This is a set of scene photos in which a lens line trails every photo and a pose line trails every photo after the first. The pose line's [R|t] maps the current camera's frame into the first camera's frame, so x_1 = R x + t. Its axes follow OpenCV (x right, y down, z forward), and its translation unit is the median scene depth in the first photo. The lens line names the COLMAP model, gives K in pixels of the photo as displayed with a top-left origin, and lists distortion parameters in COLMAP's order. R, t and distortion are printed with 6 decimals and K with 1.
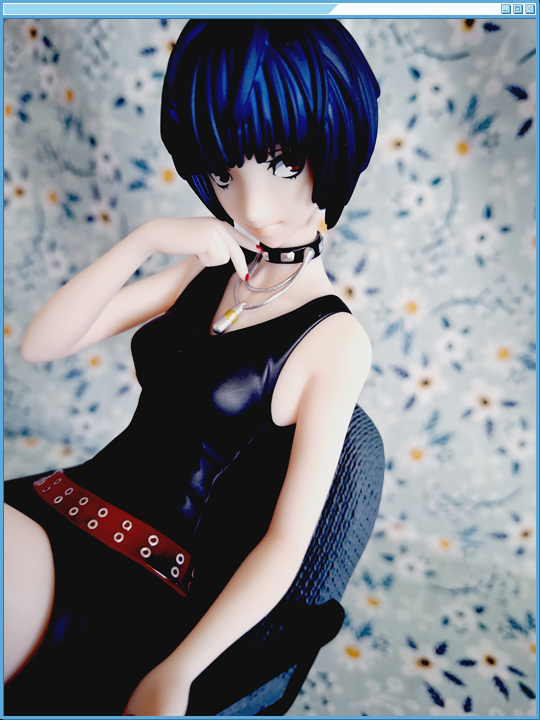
lens RADIAL K [[553.6, 0, 281.2], [0, 553.6, 375.2], [0, 0, 1]] dist [-0.041308, -0.031071]
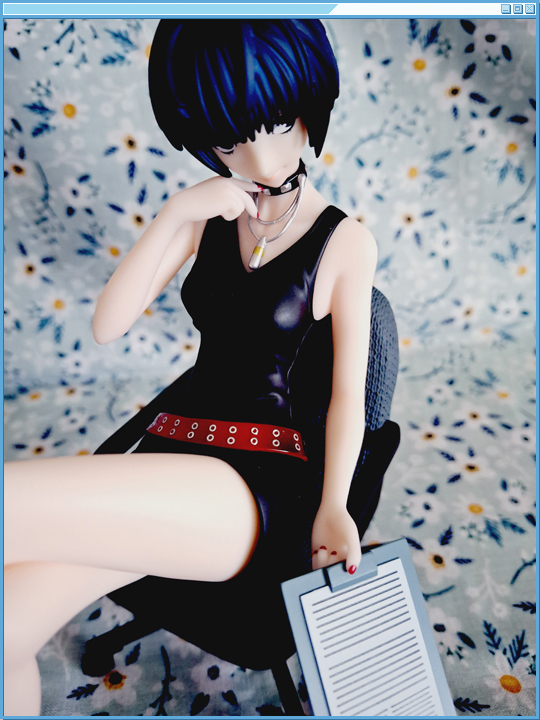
lens RADIAL K [[553.6, 0, 261.7], [0, 553.6, 355.6], [0, 0, 1]] dist [-0.041308, -0.031071]
pose [[0.923933, -0.366767, 0.108760, -0.150420], [0.326334, 0.903991, 0.276234, -0.115214], [-0.199632, -0.219730, 0.954917, -0.111588]]
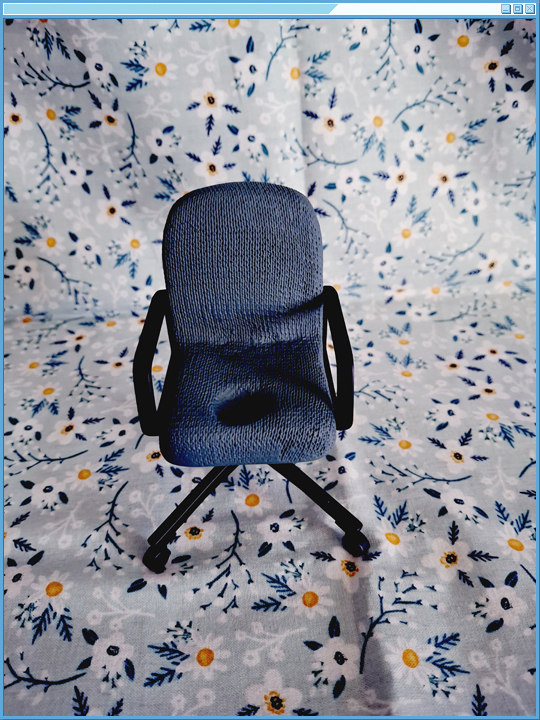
lens RADIAL K [[553.6, 0, 268.1], [0, 553.6, 366.4], [0, 0, 1]] dist [-0.041308, -0.031071]
pose [[0.938817, -0.335501, 0.077861, -0.286220], [0.296164, 0.901788, 0.314747, -0.086335], [-0.175812, -0.272430, 0.945977, -0.298303]]
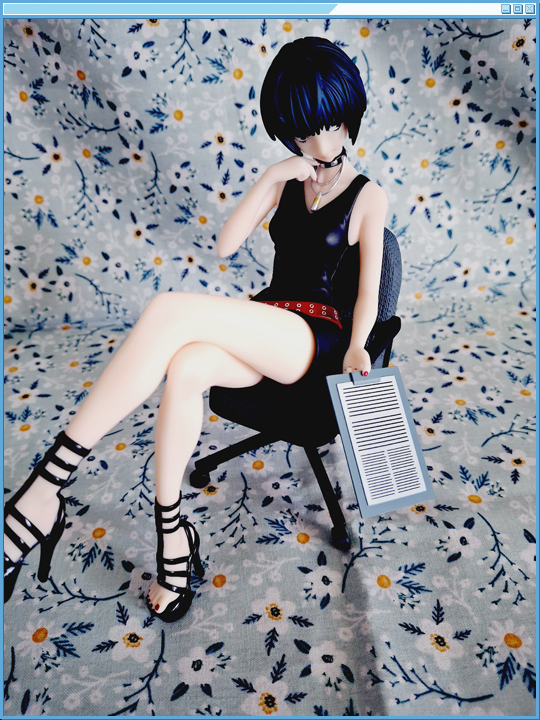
lens RADIAL K [[553.6, 0, 267.2], [0, 553.6, 377.5], [0, 0, 1]] dist [-0.041308, -0.031071]
pose [[0.935603, -0.348636, 0.055683, -0.298078], [0.319549, 0.903274, 0.286330, -0.079111], [-0.150122, -0.250097, 0.956512, -0.539307]]
